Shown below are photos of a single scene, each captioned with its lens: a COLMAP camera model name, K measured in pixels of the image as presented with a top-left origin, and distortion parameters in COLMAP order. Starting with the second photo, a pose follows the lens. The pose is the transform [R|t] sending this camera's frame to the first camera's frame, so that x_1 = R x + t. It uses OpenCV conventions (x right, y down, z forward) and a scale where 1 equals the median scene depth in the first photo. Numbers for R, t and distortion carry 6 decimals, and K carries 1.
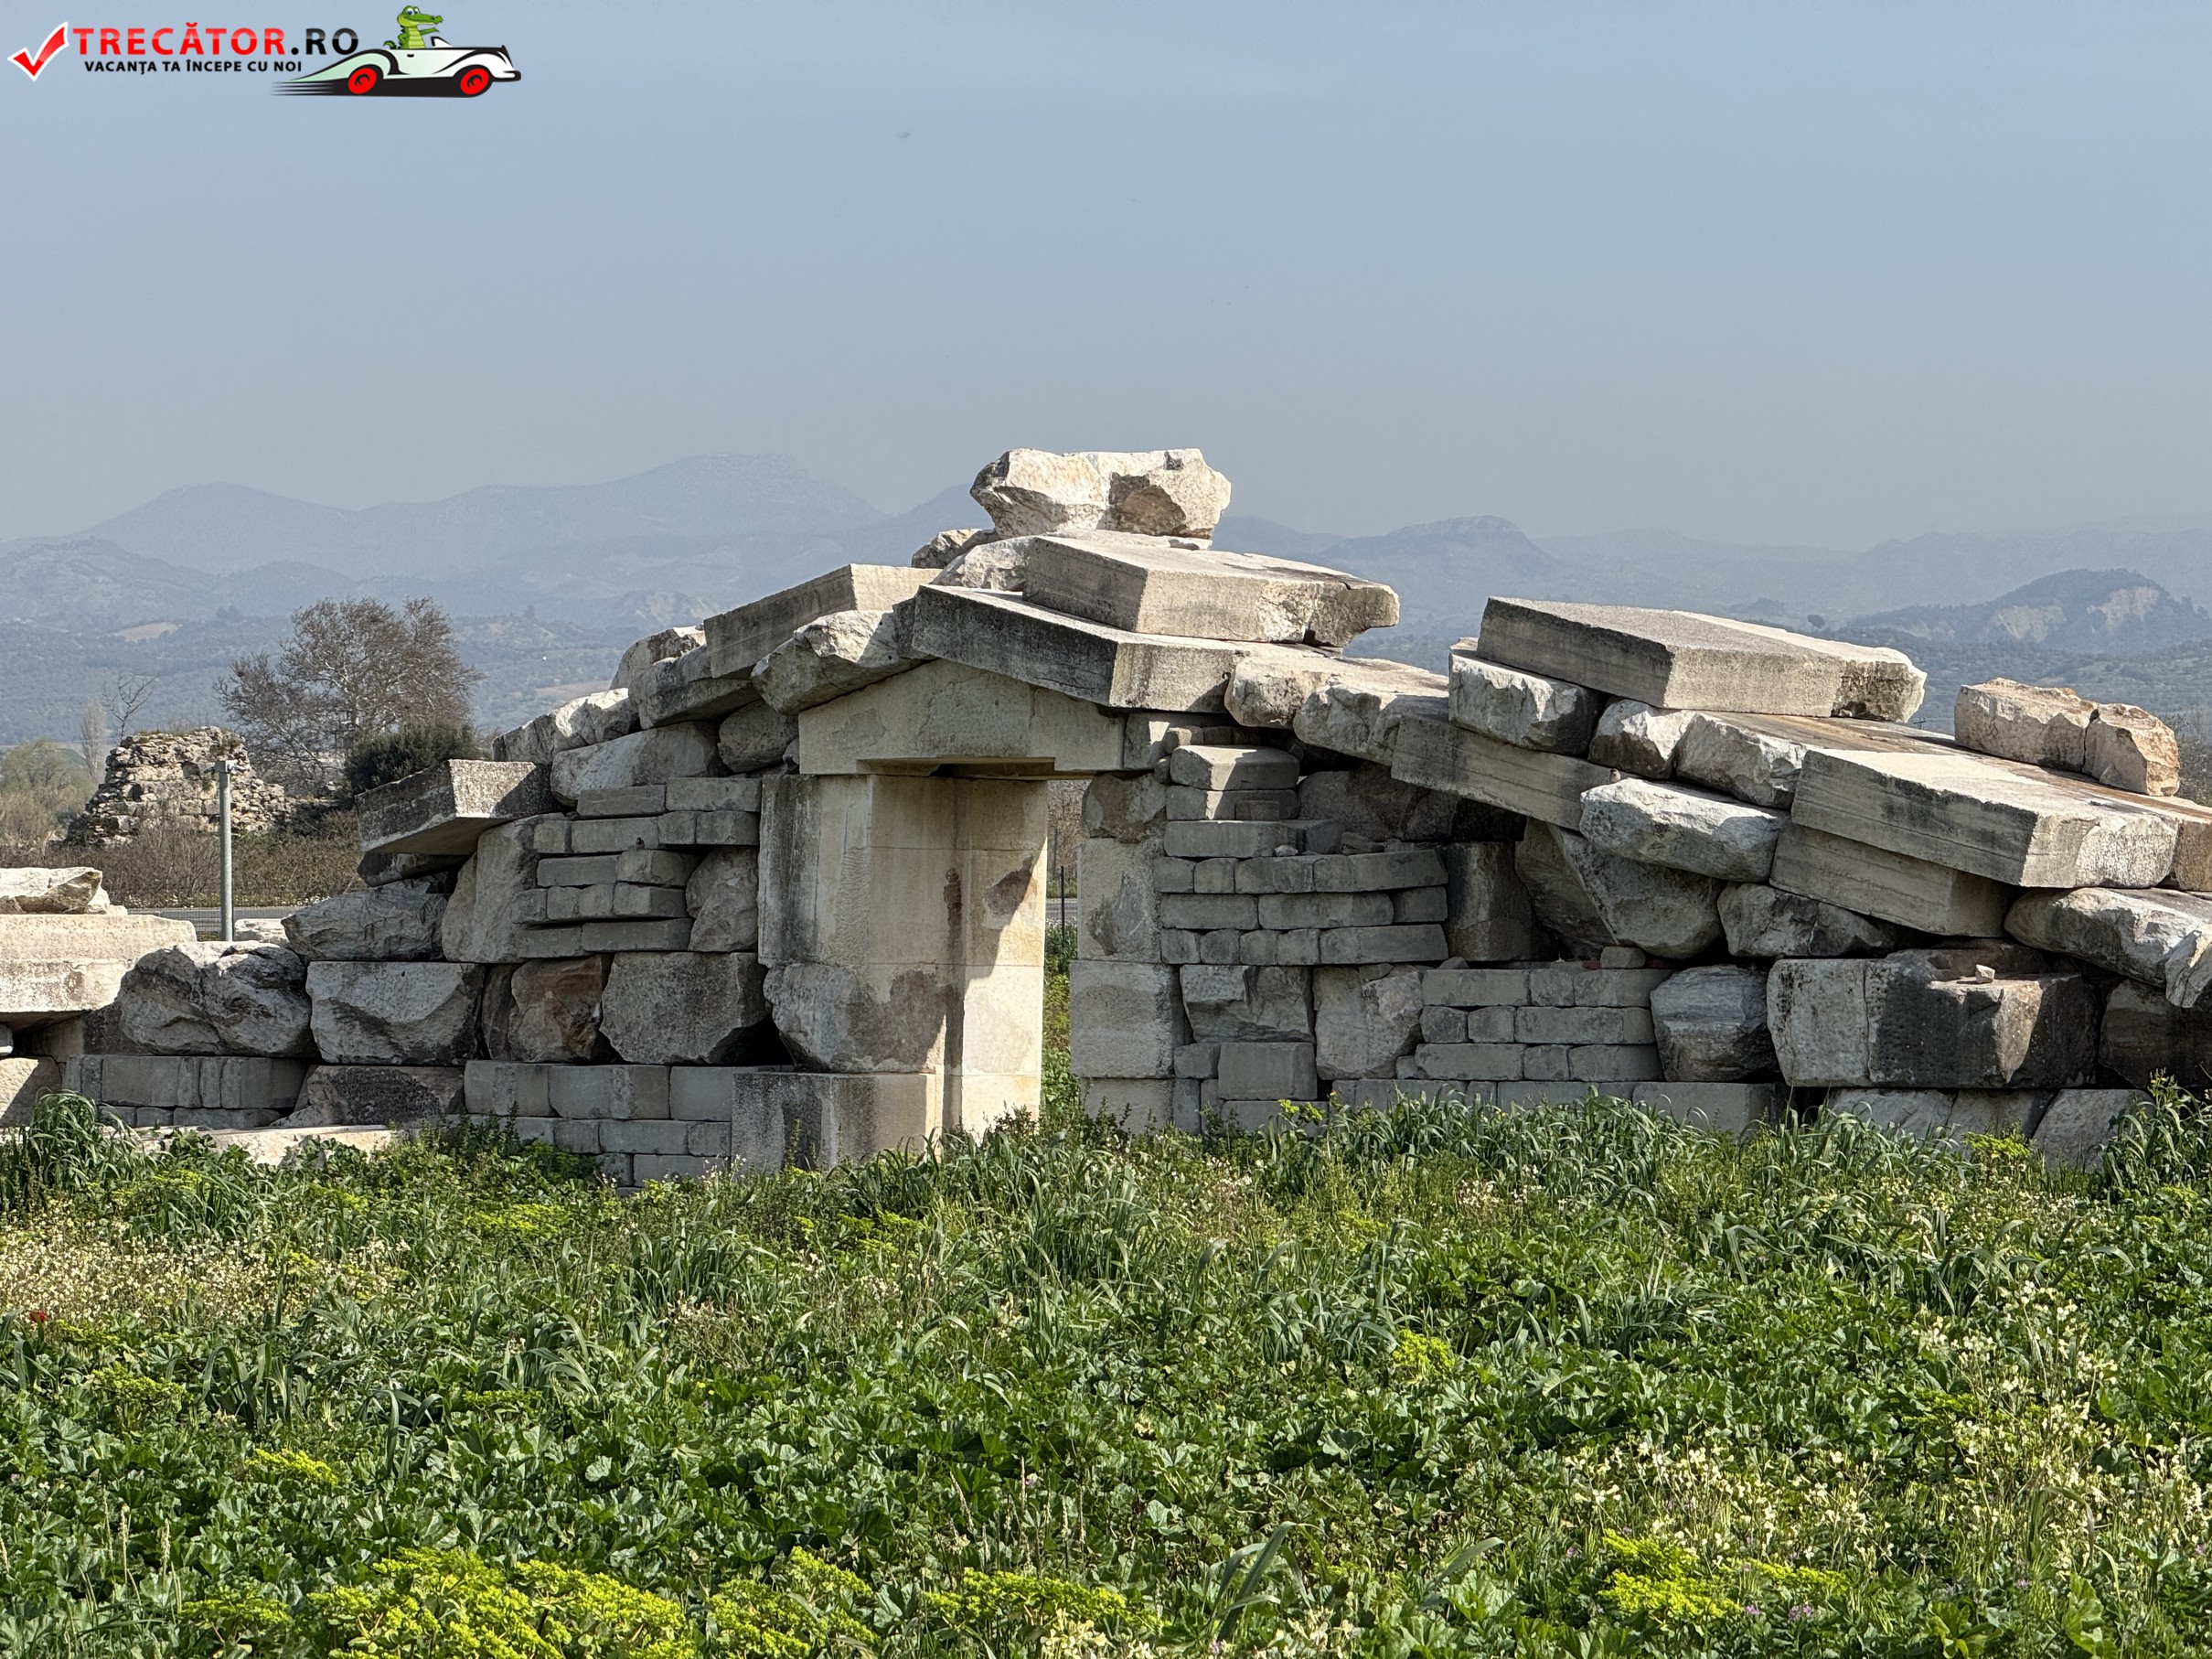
lens RADIAL K [[7891.1, 0, 1080.9], [0, 7891.1, 821.7], [0, 0, 1]] dist [0.225595, 2.219887]
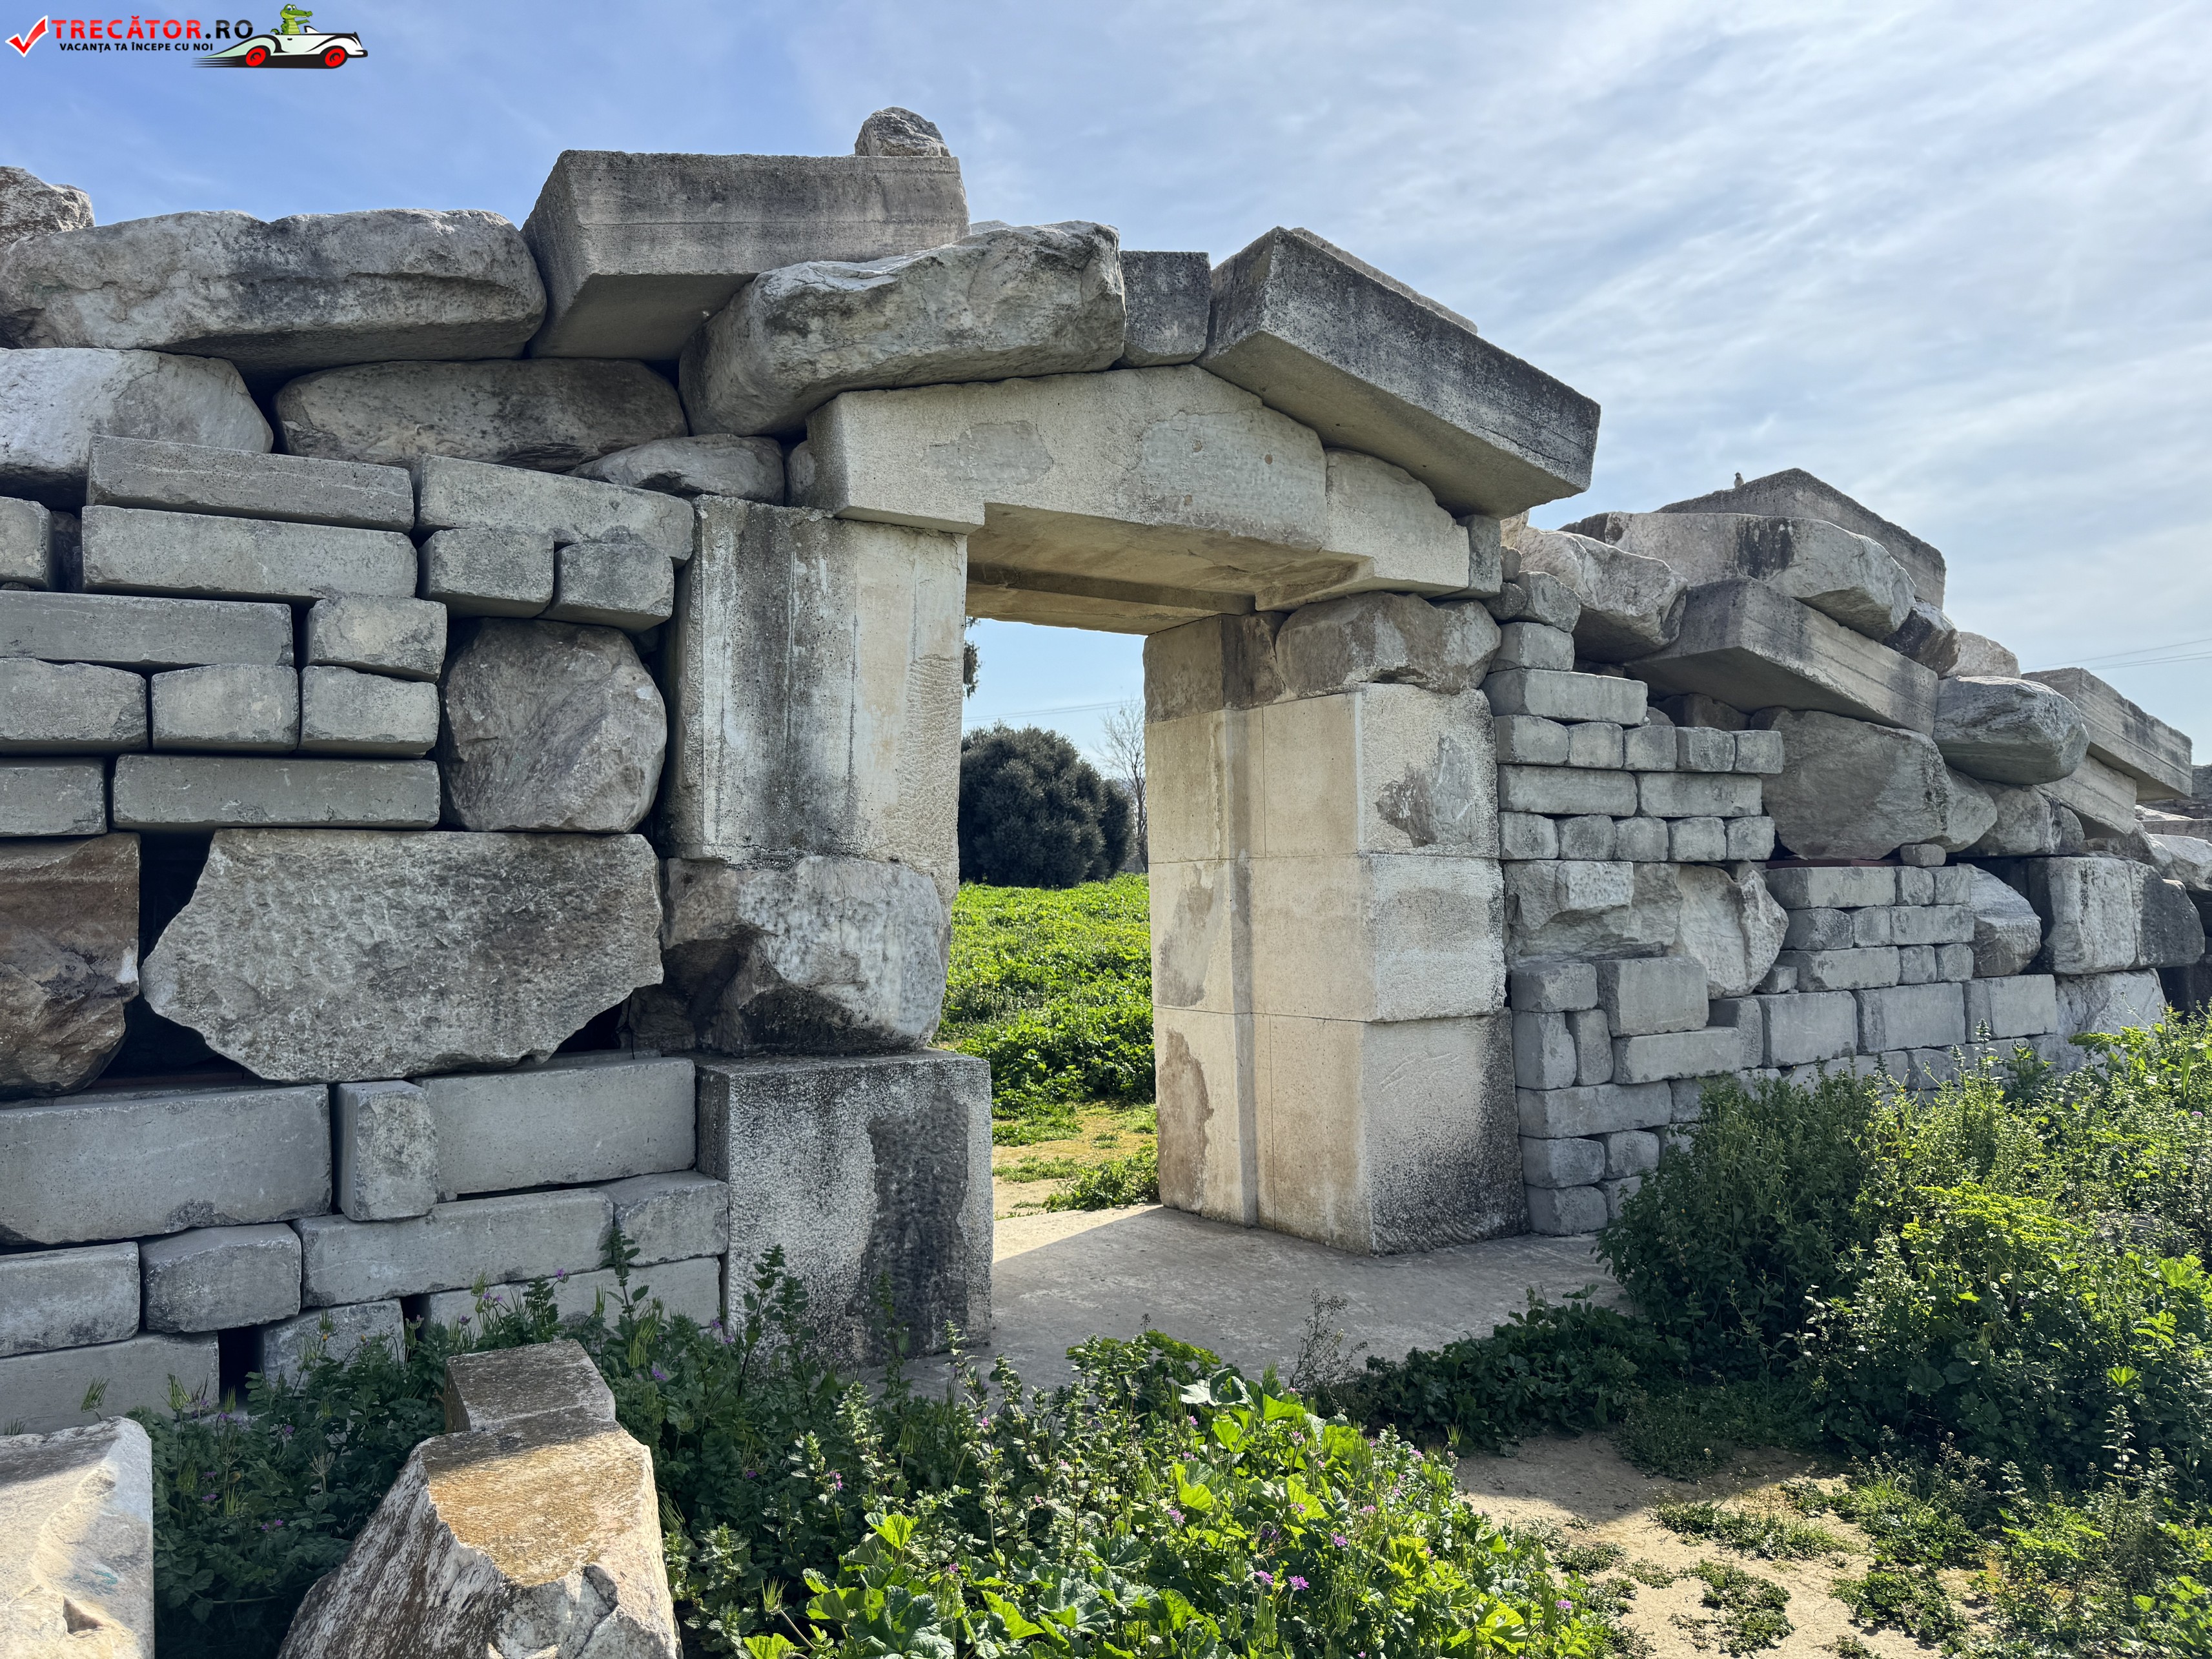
lens RADIAL K [[1562.0, 0, 1106.0], [0, 1562.0, 829.5], [0, 0, 1]] dist [0.127217, -0.187405]
pose [[0.221892, 0.044906, 0.974037, -0.142020], [-0.000459, 0.998944, -0.045949, 0.022036], [-0.975071, 0.009749, 0.221678, 1.001715]]
